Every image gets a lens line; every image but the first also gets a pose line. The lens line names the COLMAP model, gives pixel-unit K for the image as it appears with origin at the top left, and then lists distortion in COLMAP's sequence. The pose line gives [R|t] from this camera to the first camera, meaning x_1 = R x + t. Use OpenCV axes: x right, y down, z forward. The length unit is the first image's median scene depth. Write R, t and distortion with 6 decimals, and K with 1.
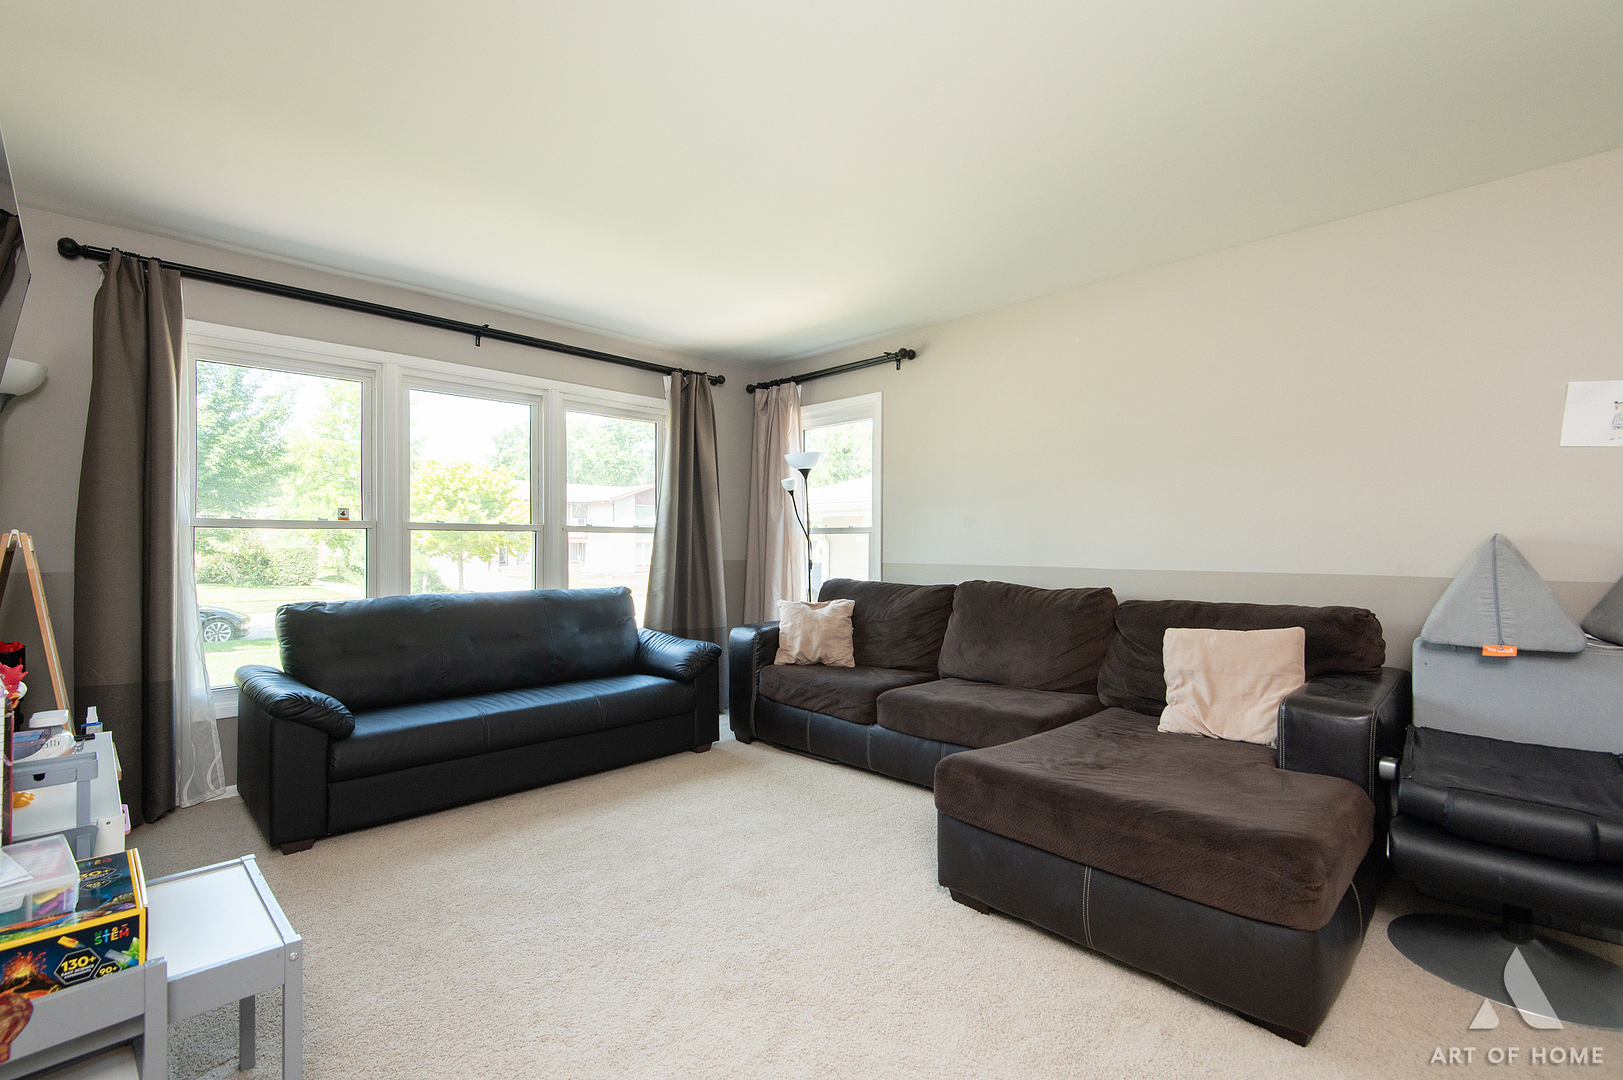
lens RADIAL K [[729.4, 0, 818.2], [0, 729.4, 540.2], [0, 0, 1]] dist [0.014246, -0.007927]
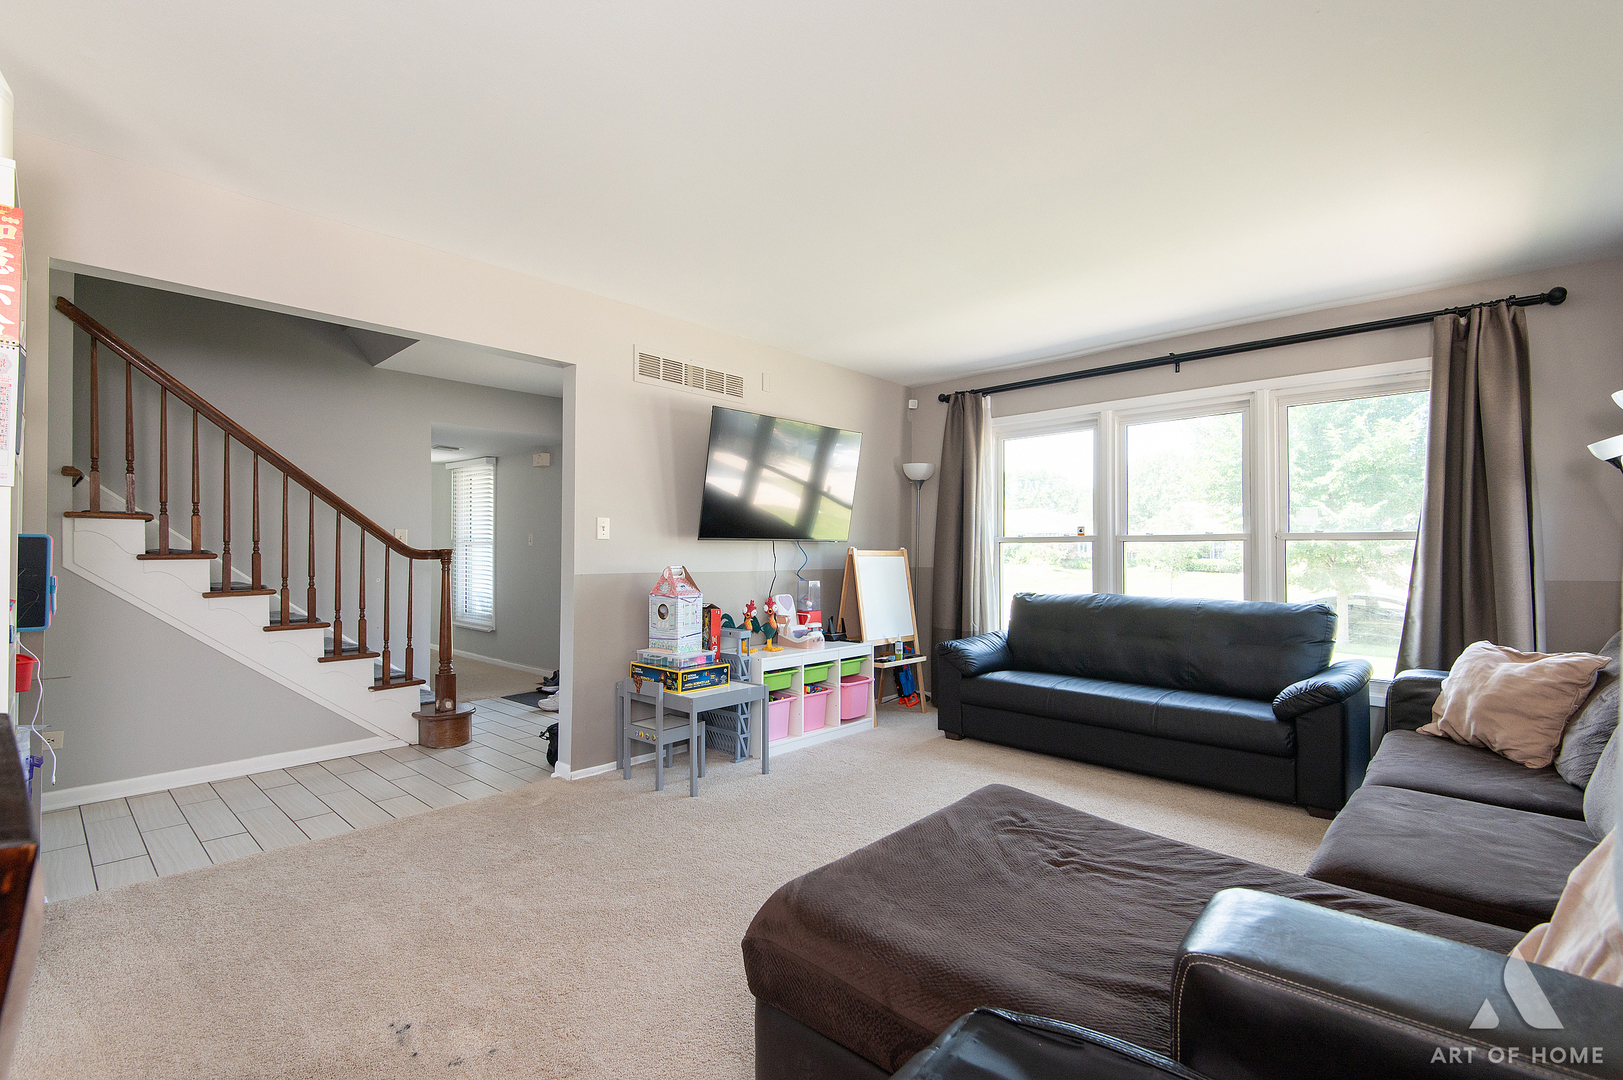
lens RADIAL K [[729.4, 0, 797.4], [0, 729.4, 545.6], [0, 0, 1]] dist [0.014246, -0.007927]
pose [[0.019765, -0.010088, -0.999754, 0.645386], [0.003979, 0.999942, -0.010011, 0.002385], [0.999797, -0.003780, 0.019804, 0.432180]]
